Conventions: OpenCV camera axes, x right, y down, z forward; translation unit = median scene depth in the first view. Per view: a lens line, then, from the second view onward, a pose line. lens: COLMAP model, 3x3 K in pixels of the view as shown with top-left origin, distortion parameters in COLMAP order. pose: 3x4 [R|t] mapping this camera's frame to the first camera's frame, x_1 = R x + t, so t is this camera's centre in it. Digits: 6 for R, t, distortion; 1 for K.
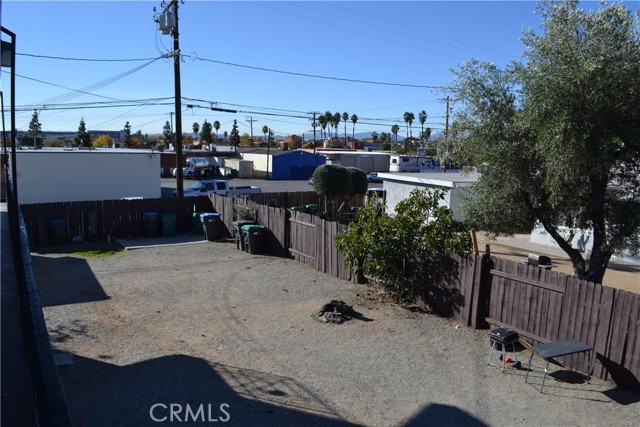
lens RADIAL K [[517.4, 0, 320.7], [0, 517.4, 222.5], [0, 0, 1]] dist [-0.077839, 0.012699]
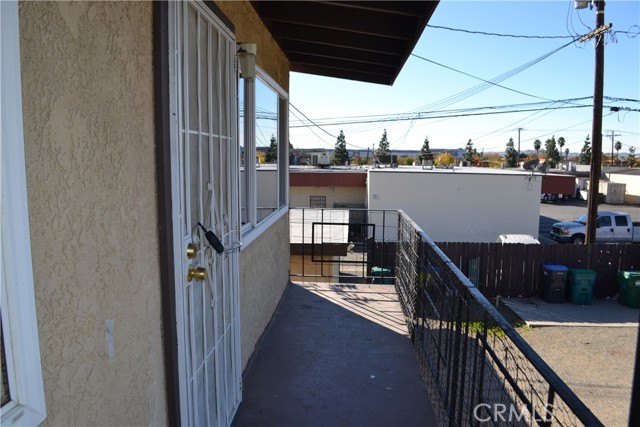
lens RADIAL K [[517.4, 0, 326.5], [0, 517.4, 222.1], [0, 0, 1]] dist [-0.077839, 0.012699]
pose [[0.818350, 0.057429, -0.571844, -0.114733], [-0.077243, 0.996958, -0.010418, -0.026648], [0.569506, 0.052696, 0.820296, 0.157933]]
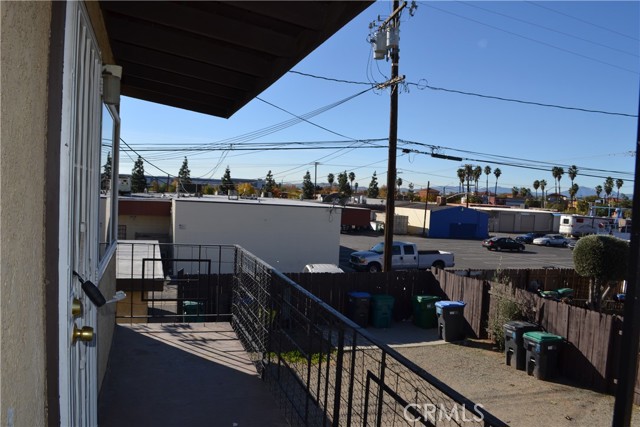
lens RADIAL K [[517.4, 0, 326.1], [0, 517.4, 219.7], [0, 0, 1]] dist [-0.077839, 0.012699]
pose [[0.973252, 0.036130, -0.226883, -0.124611], [-0.059679, 0.993414, -0.097807, -0.027567], [0.221855, 0.108730, 0.968998, 0.155599]]
